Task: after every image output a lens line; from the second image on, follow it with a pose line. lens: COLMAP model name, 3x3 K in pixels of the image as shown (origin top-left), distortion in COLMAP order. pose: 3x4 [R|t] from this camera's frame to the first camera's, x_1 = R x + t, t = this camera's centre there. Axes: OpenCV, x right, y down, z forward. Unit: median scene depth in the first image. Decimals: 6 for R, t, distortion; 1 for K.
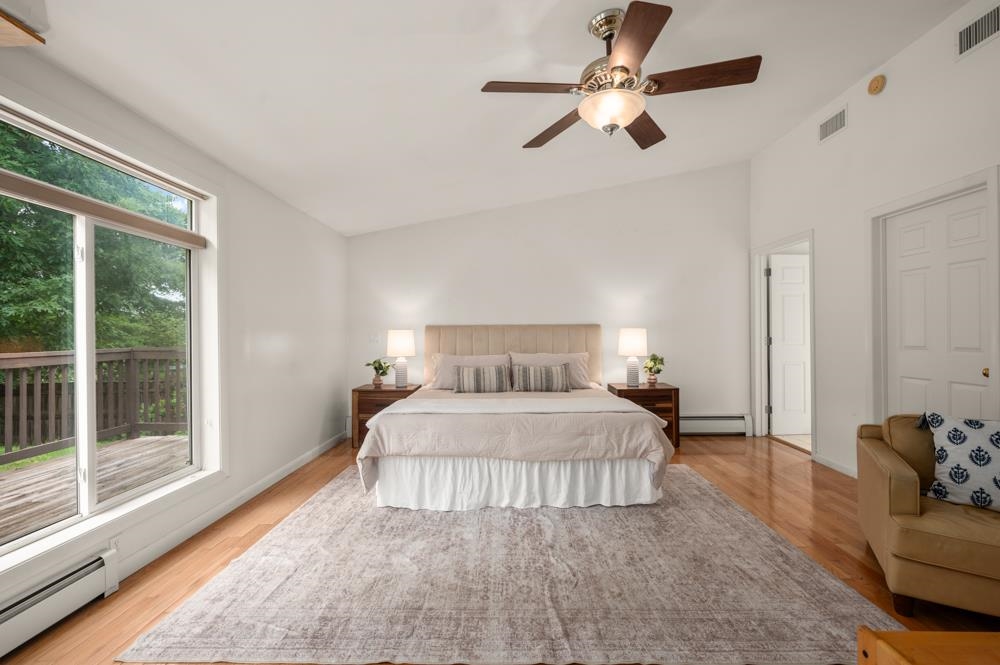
lens RADIAL K [[449.4, 0, 504.8], [0, 449.4, 330.9], [0, 0, 1]] dist [0.000075, 0.000328]
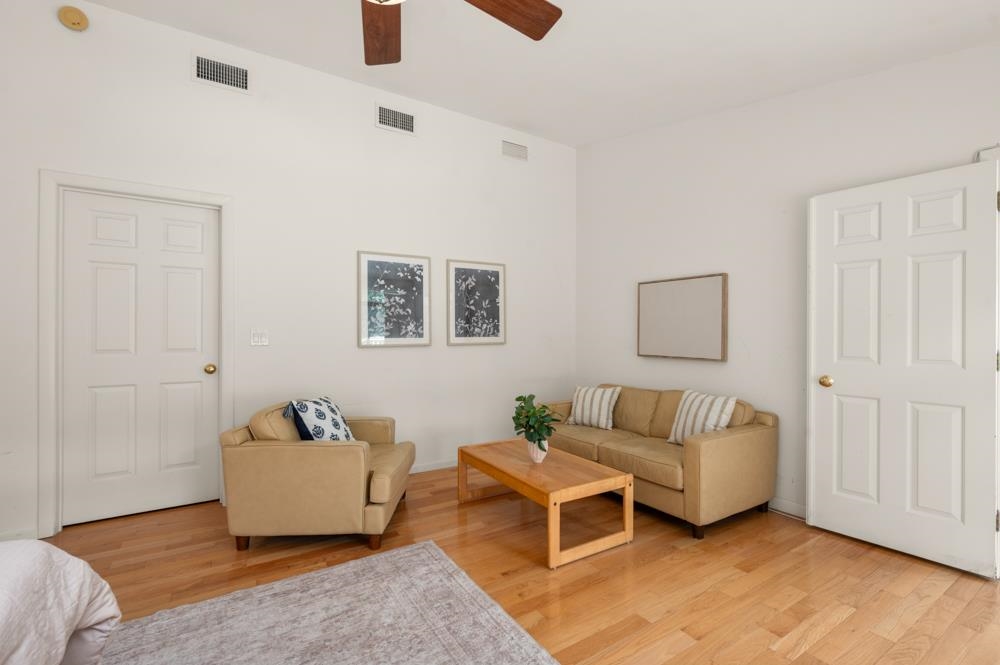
lens RADIAL K [[449.4, 0, 506.2], [0, 449.4, 332.5], [0, 0, 1]] dist [0.000075, 0.000328]
pose [[-0.546179, 0.006544, 0.837643, -0.355266], [0.004552, 0.999978, -0.004844, 0.011508], [-0.837656, 0.001168, -0.546197, 1.202356]]
